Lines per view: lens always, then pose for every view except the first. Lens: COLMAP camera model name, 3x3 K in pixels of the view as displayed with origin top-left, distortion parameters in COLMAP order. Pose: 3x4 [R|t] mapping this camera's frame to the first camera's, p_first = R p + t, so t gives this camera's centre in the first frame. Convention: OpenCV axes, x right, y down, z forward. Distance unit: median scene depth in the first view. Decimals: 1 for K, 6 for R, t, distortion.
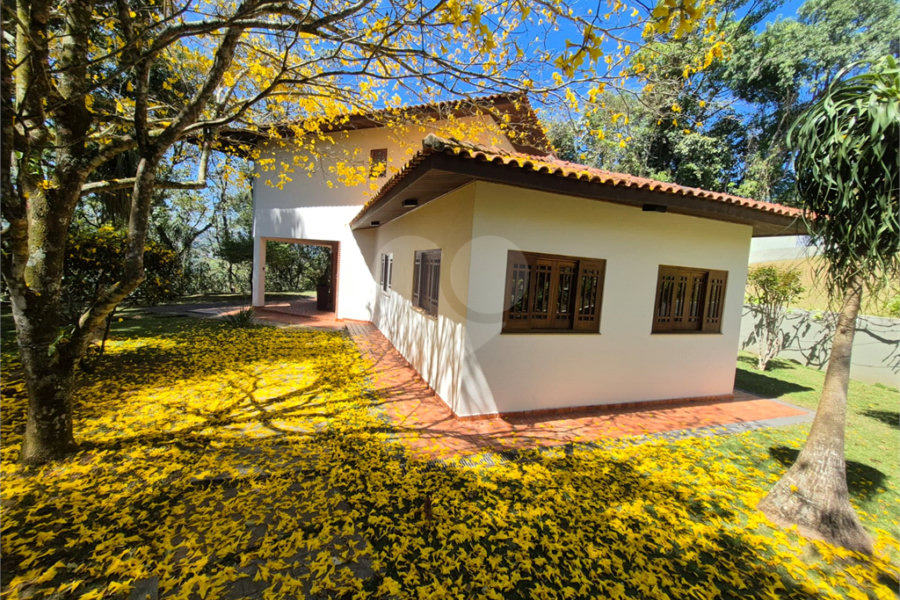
lens RADIAL K [[357.4, 0, 452.9], [0, 357.4, 292.4], [0, 0, 1]] dist [0.002167, 0.000097]
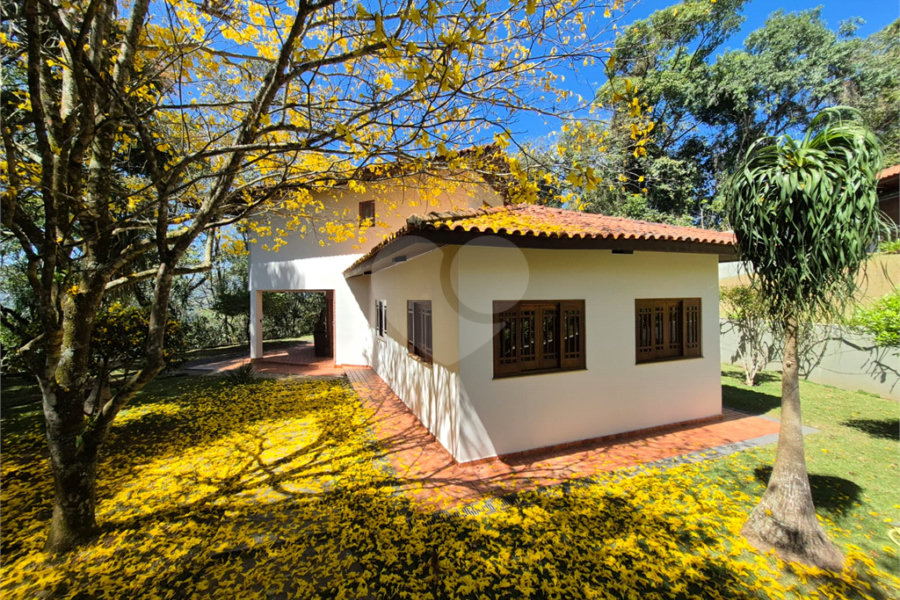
lens RADIAL K [[357.1, 0, 451.8], [0, 357.1, 293.7], [0, 0, 1]] dist [0.002227, -0.000071]
pose [[0.996753, -0.079272, 0.014109, 0.020070], [0.080114, 0.993936, -0.075320, -0.076315], [-0.008052, 0.076205, 0.997060, -0.088890]]
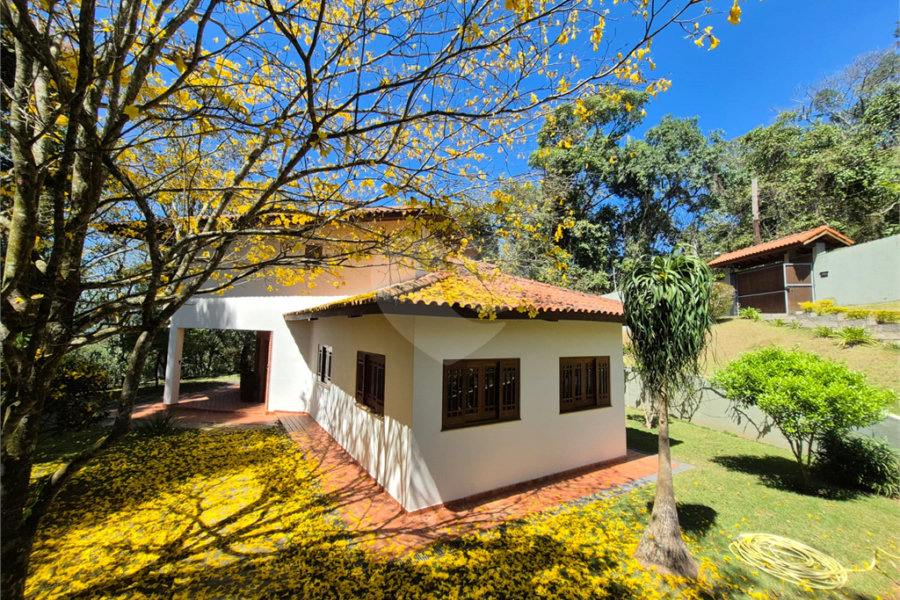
lens RADIAL K [[360.5, 0, 456.6], [0, 360.5, 298.0], [0, 0, 1]] dist [0.001489, 0.000401]
pose [[0.977221, -0.028209, 0.210343, -0.064244], [0.060281, 0.987198, -0.147667, -0.163187], [-0.203485, 0.156983, 0.966411, -0.272384]]
